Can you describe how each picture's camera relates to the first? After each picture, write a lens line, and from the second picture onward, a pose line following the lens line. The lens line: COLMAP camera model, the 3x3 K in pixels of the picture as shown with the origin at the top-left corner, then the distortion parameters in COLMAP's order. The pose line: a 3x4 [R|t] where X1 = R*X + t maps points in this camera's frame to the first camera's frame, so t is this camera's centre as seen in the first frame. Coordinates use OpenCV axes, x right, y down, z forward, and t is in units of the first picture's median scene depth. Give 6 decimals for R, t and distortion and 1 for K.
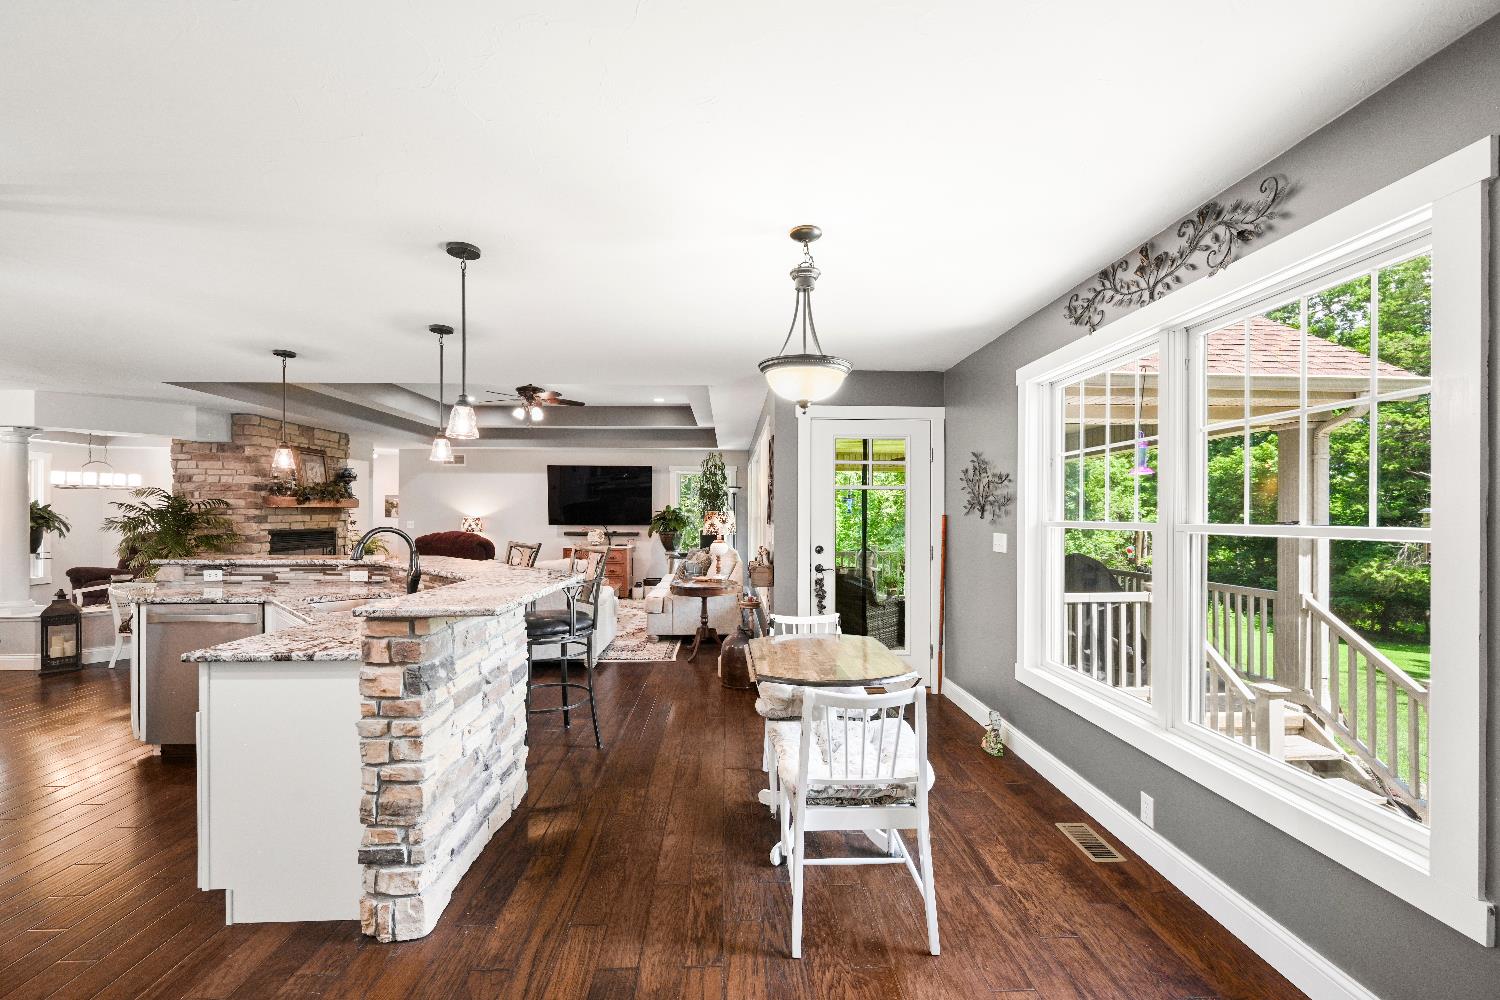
lens RADIAL K [[599.2, 0, 751.0], [0, 599.2, 513.1], [0, 0, 1]] dist [0.001112, -0.000520]
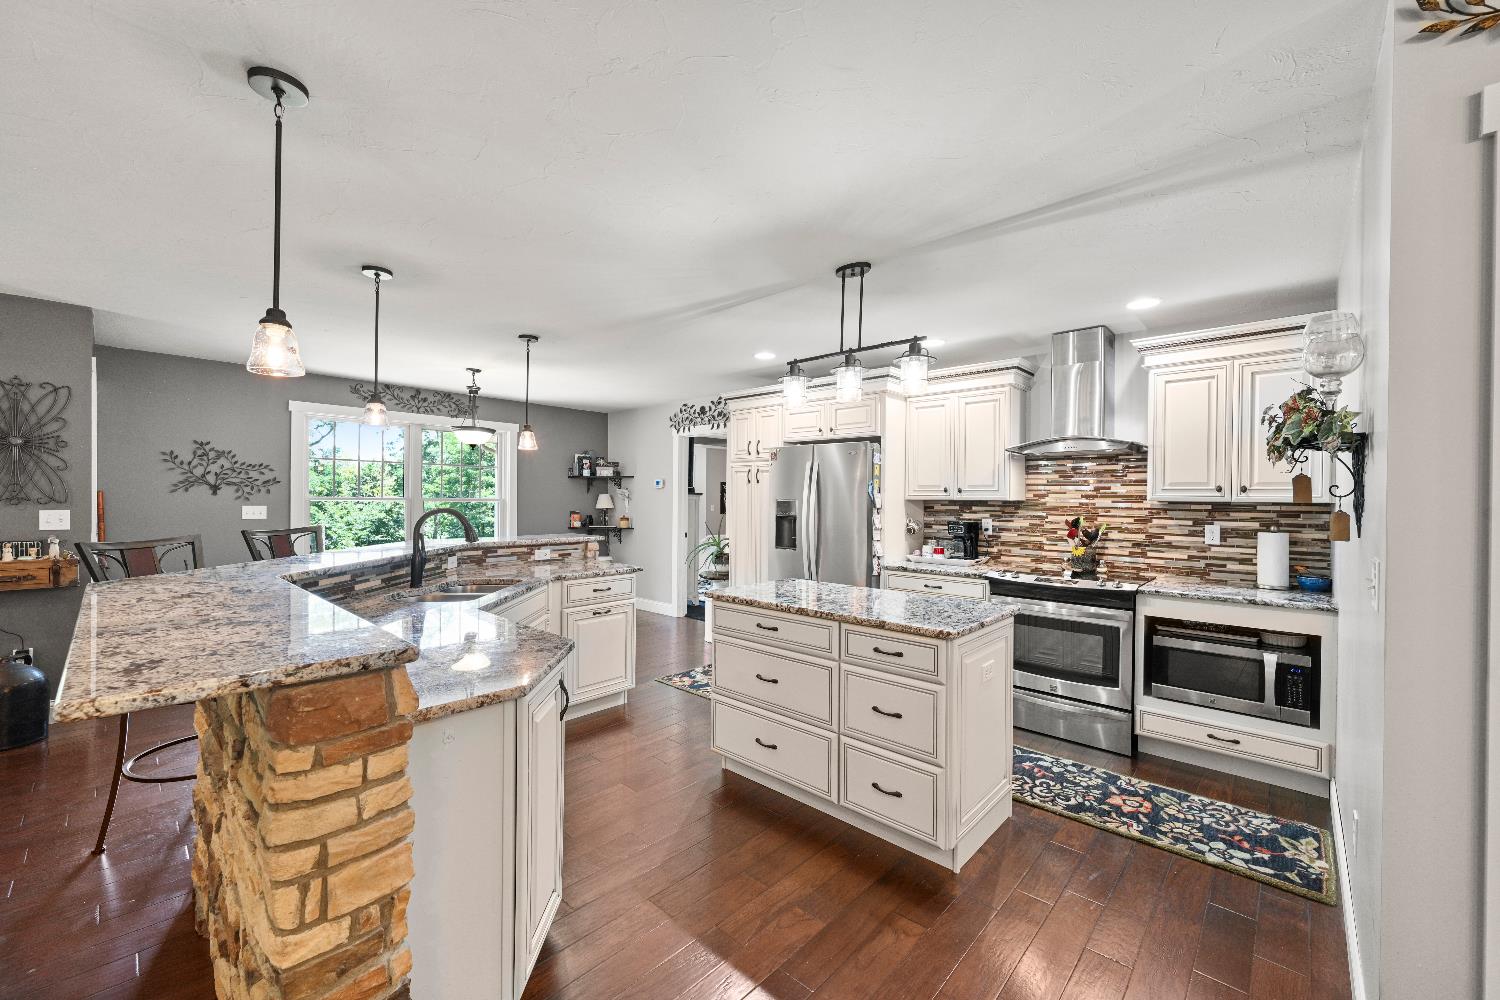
lens RADIAL K [[599.2, 0, 747.8], [0, 599.2, 498.3], [0, 0, 1]] dist [0.001112, -0.000520]
pose [[-0.703769, -0.007811, 0.710386, -0.740813], [-0.014347, 0.999892, -0.003219, 0.002769], [-0.710284, -0.012457, -0.703805, 0.613324]]
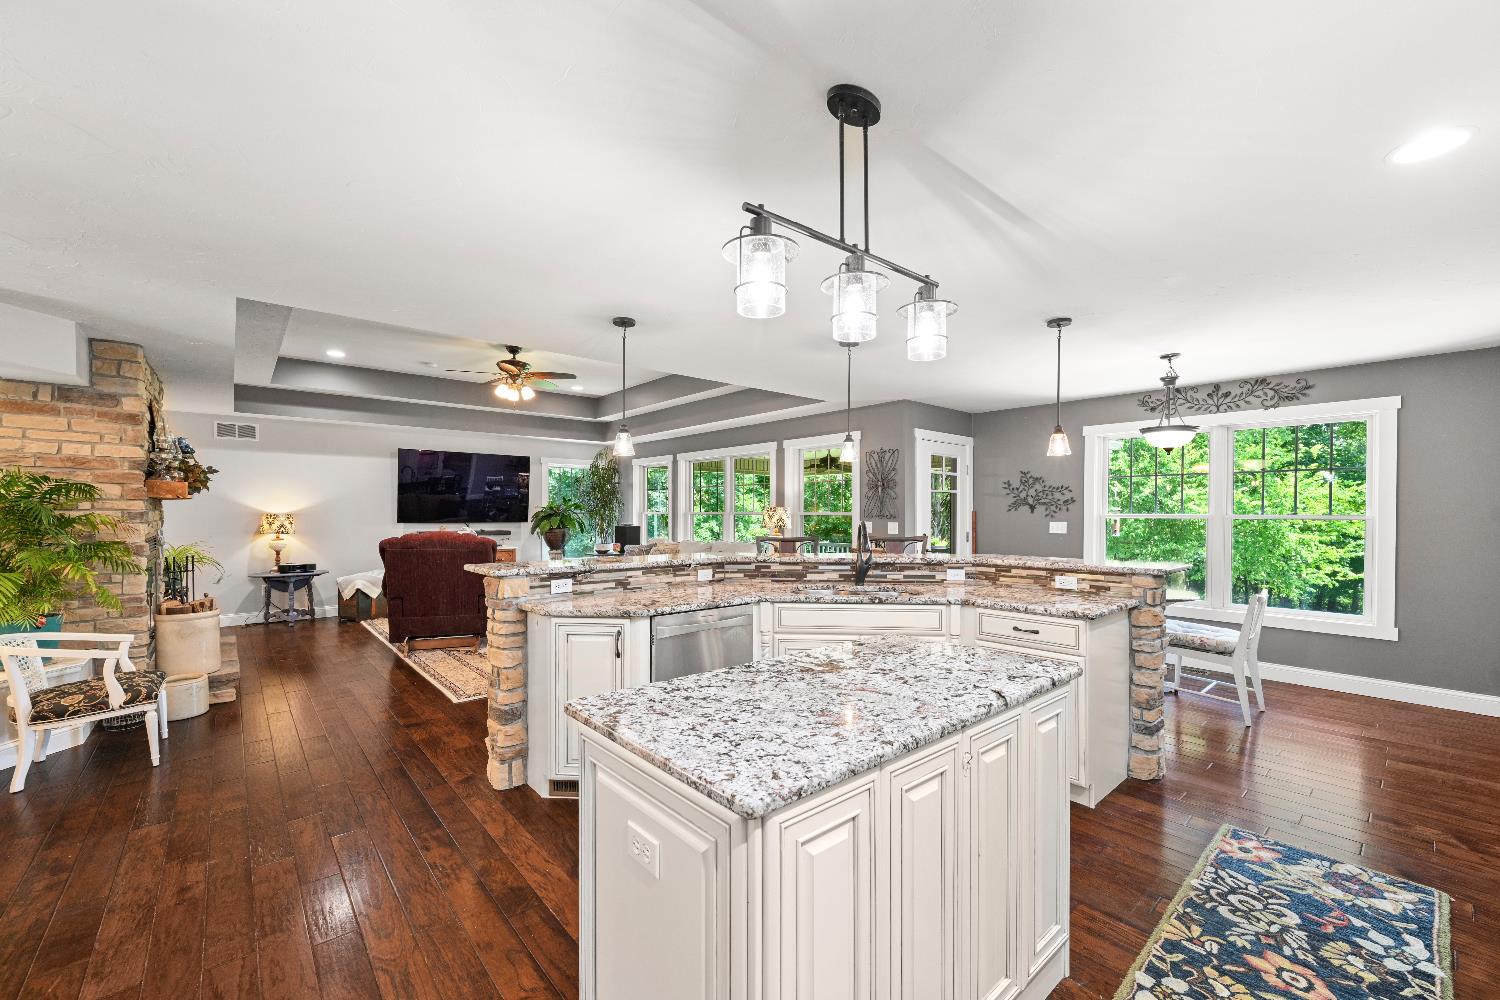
lens RADIAL K [[599.2, 0, 749.3], [0, 599.2, 522.2], [0, 0, 1]] dist [0.001112, -0.000520]
pose [[0.777478, -0.012089, 0.628793, -0.682684], [-0.001583, 0.999774, 0.021179, 0.000911], [-0.628908, -0.017462, 0.777284, 0.125954]]
